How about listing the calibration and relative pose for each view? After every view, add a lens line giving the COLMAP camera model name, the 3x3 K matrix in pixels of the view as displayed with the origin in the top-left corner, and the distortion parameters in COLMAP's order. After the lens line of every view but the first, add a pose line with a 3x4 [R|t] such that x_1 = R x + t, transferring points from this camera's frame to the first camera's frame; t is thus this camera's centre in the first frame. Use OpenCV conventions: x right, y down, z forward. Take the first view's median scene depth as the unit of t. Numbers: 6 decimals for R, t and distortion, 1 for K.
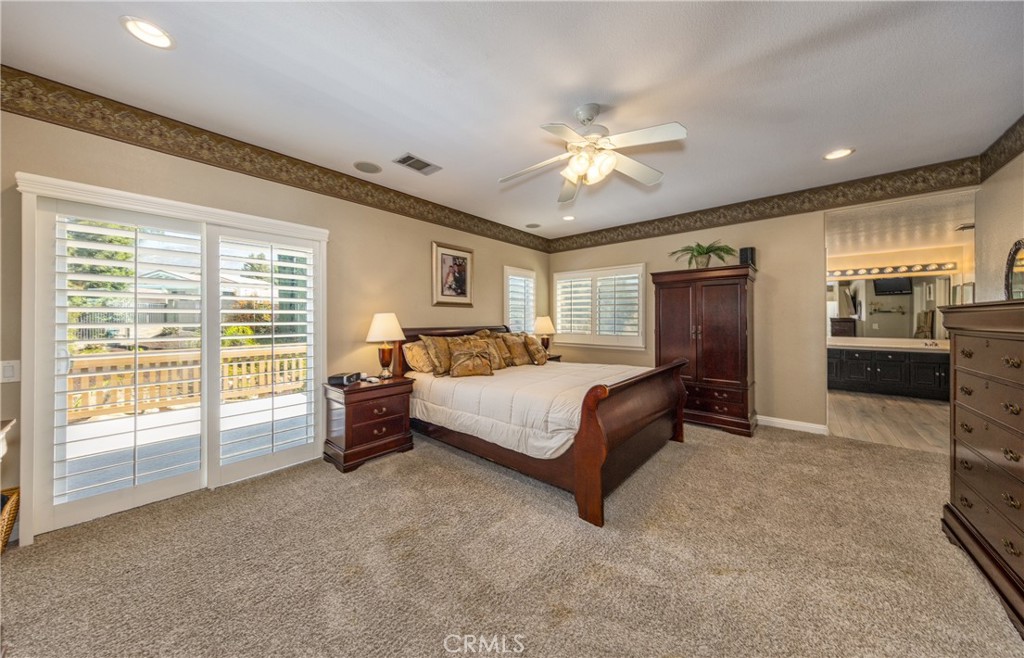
lens RADIAL K [[330.1, 0, 513.3], [0, 330.1, 324.5], [0, 0, 1]] dist [0.000294, -0.000070]
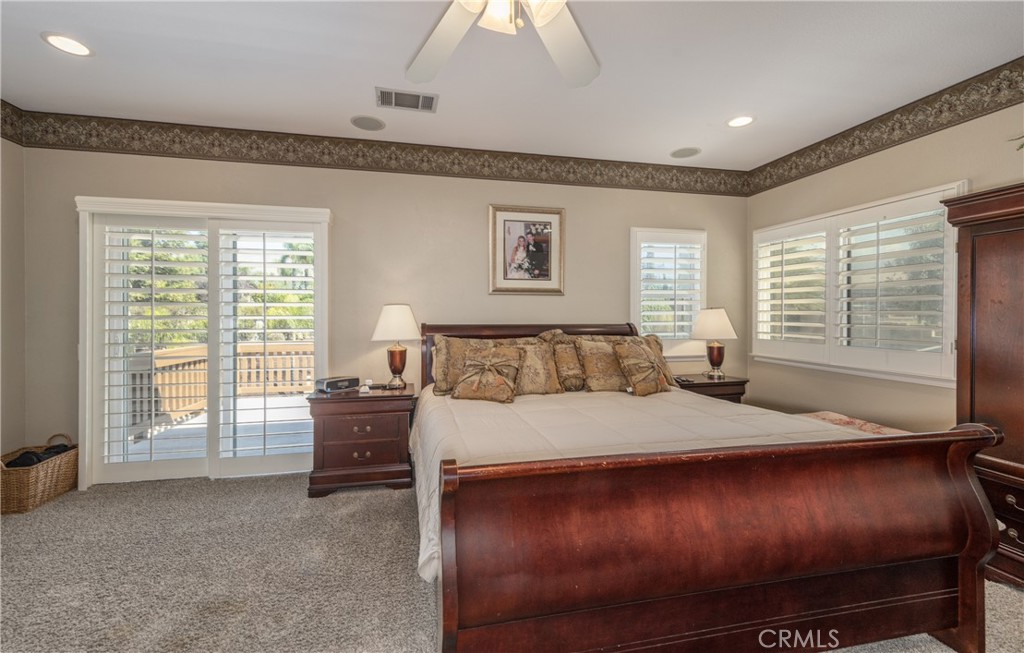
lens RADIAL K [[393.7, 0, 512.0], [0, 393.7, 326.5], [0, 0, 1]] dist [-0.001252, 0.000327]
pose [[0.793476, 0.016697, -0.608372, 0.326605], [-0.009457, 0.999841, 0.015107, -0.000355], [0.608528, -0.006234, 0.793508, 0.353759]]
